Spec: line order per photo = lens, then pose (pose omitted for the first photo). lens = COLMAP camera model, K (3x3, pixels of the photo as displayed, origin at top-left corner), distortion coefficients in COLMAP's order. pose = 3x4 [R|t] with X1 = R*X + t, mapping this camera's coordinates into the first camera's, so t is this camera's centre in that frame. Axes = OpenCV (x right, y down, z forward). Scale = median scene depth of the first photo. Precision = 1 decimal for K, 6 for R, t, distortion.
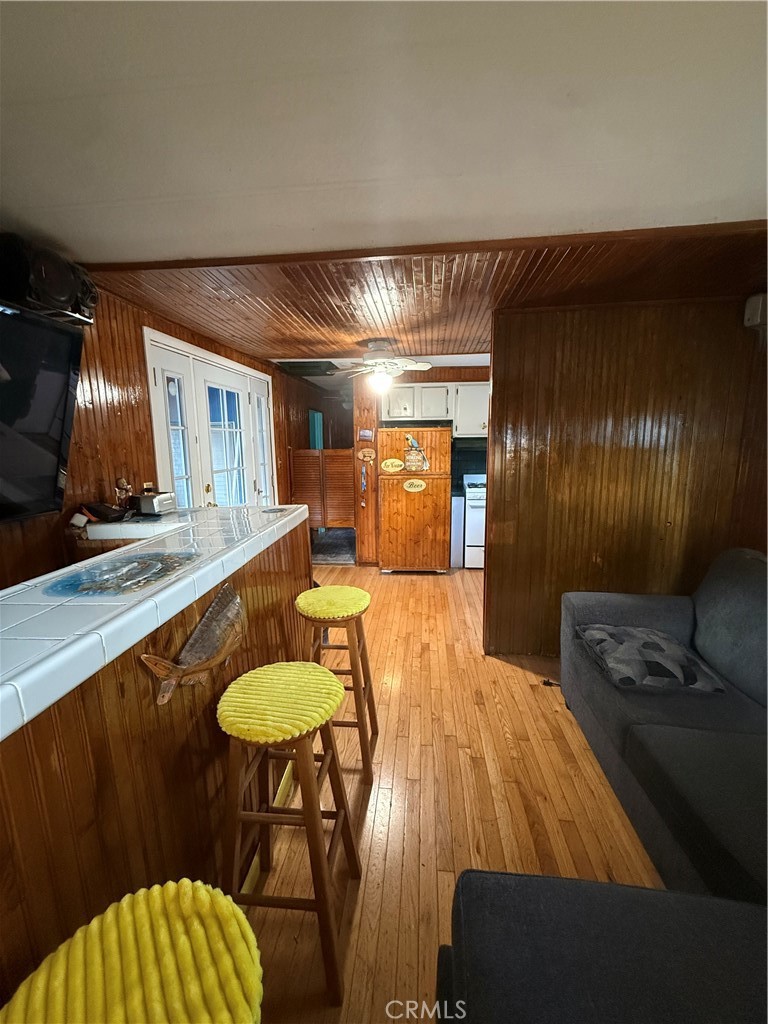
lens RADIAL K [[412.8, 0, 384.2], [0, 412.8, 510.2], [0, 0, 1]] dist [0.001676, 0.000519]
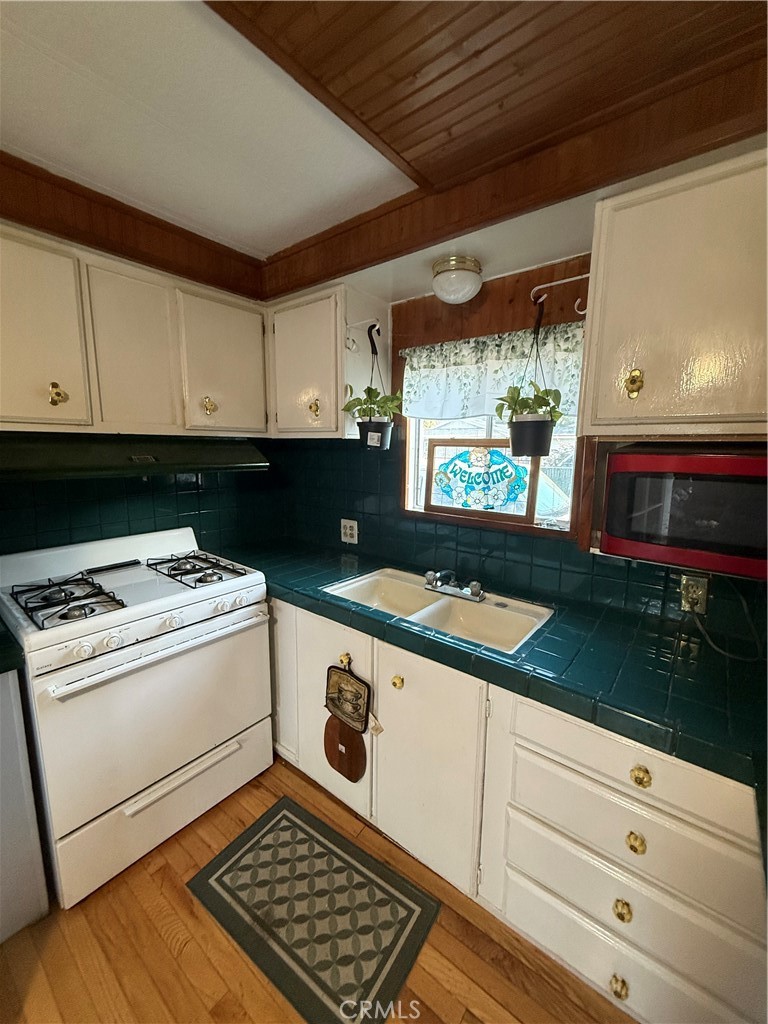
lens RADIAL K [[412.8, 0, 385.0], [0, 412.8, 509.9], [0, 0, 1]] dist [0.001676, 0.000519]
pose [[0.535662, -0.116276, 0.836389, 0.119796], [0.124624, 0.990514, 0.057888, -0.119155], [-0.835185, 0.073226, 0.545072, 0.699852]]
